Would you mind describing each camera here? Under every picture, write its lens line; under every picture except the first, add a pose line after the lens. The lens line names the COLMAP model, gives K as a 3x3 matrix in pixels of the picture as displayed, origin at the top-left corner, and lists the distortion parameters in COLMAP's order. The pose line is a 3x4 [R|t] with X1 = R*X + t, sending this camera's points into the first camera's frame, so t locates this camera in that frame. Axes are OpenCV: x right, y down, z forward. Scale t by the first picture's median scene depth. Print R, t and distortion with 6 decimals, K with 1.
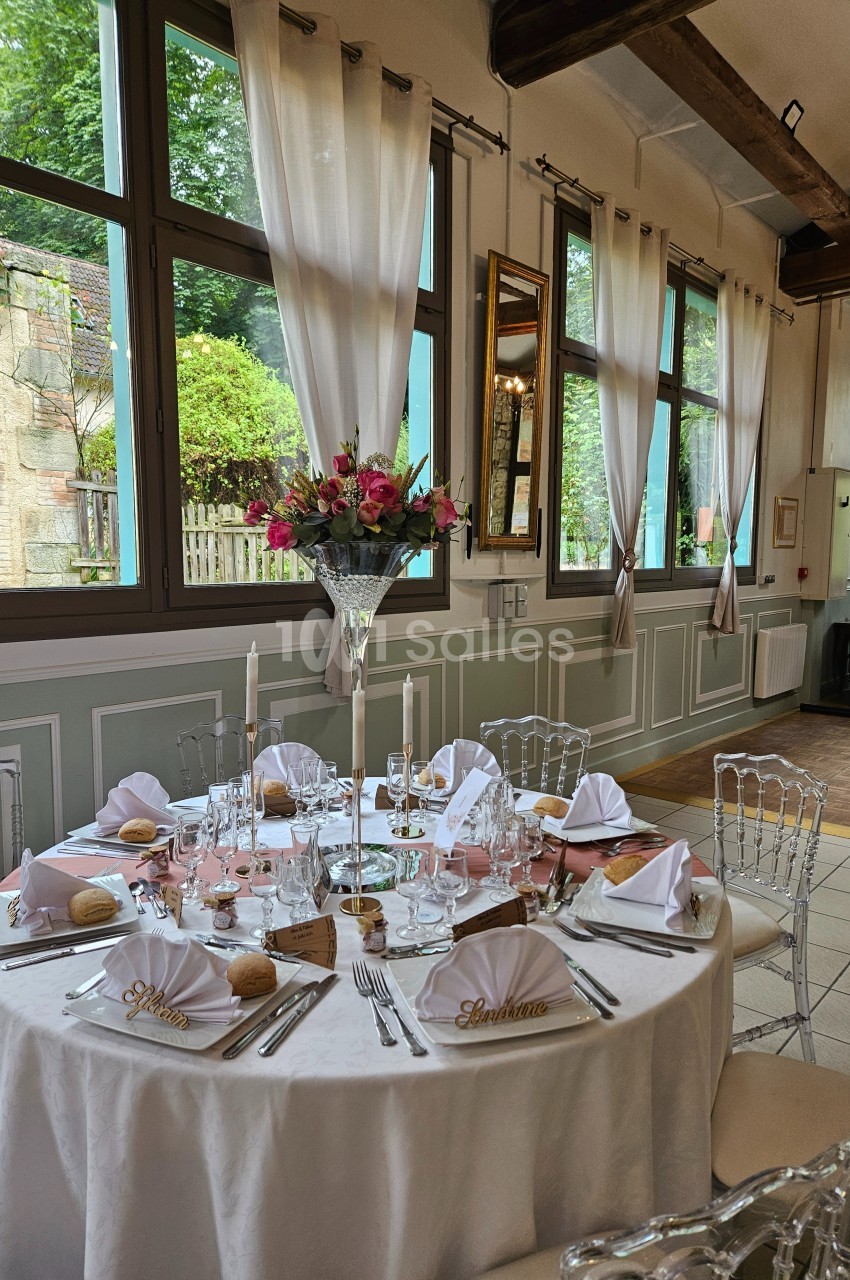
lens RADIAL K [[944.8, 0, 425.0], [0, 944.8, 640.0], [0, 0, 1]] dist [-0.001126, -0.002451]
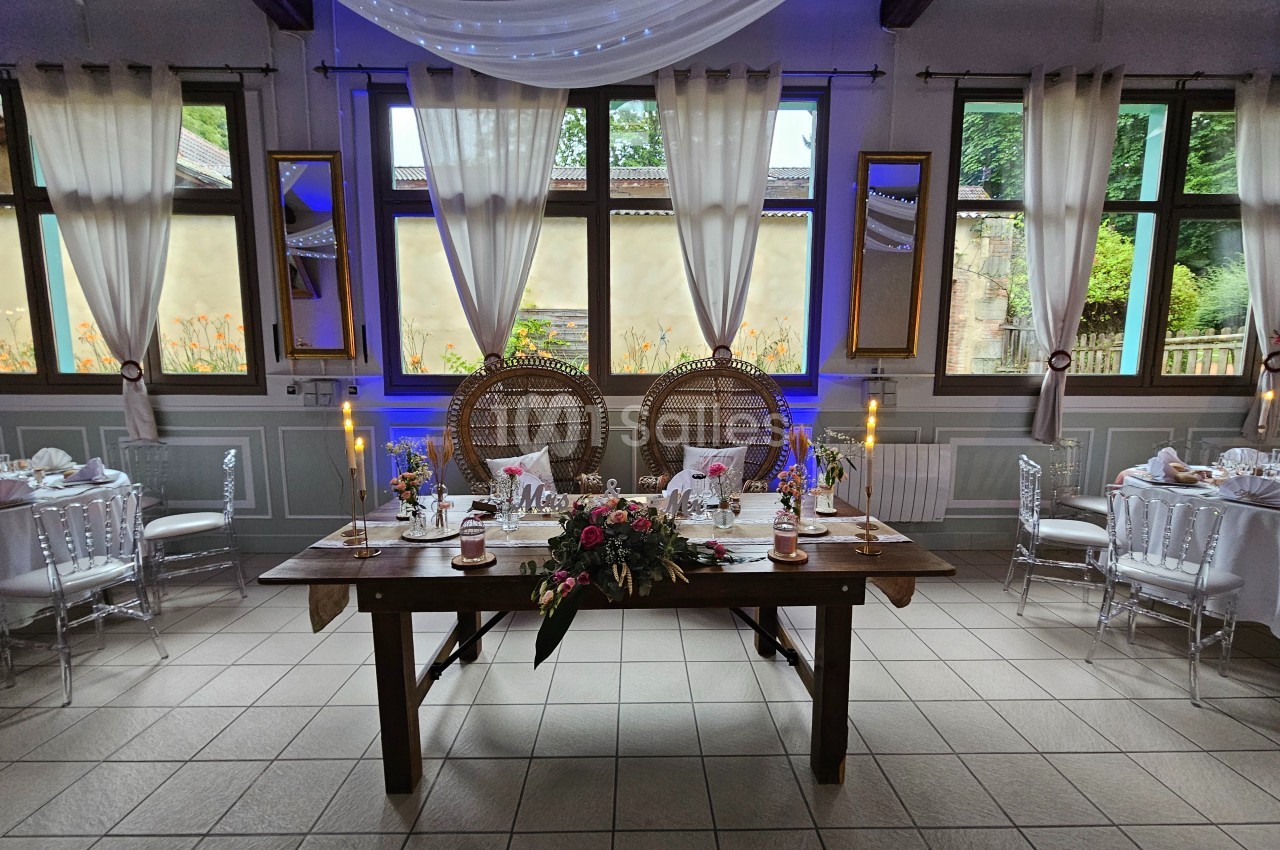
lens RADIAL K [[521.2, 0, 640.0], [0, 521.2, 425.0], [0, 0, 1]] dist [-0.000005, 0.000102]
pose [[0.645632, 0.085183, -0.758883, -0.039615], [-0.068664, 0.996209, 0.053405, 0.024906], [0.760555, 0.017628, 0.649034, -0.226585]]
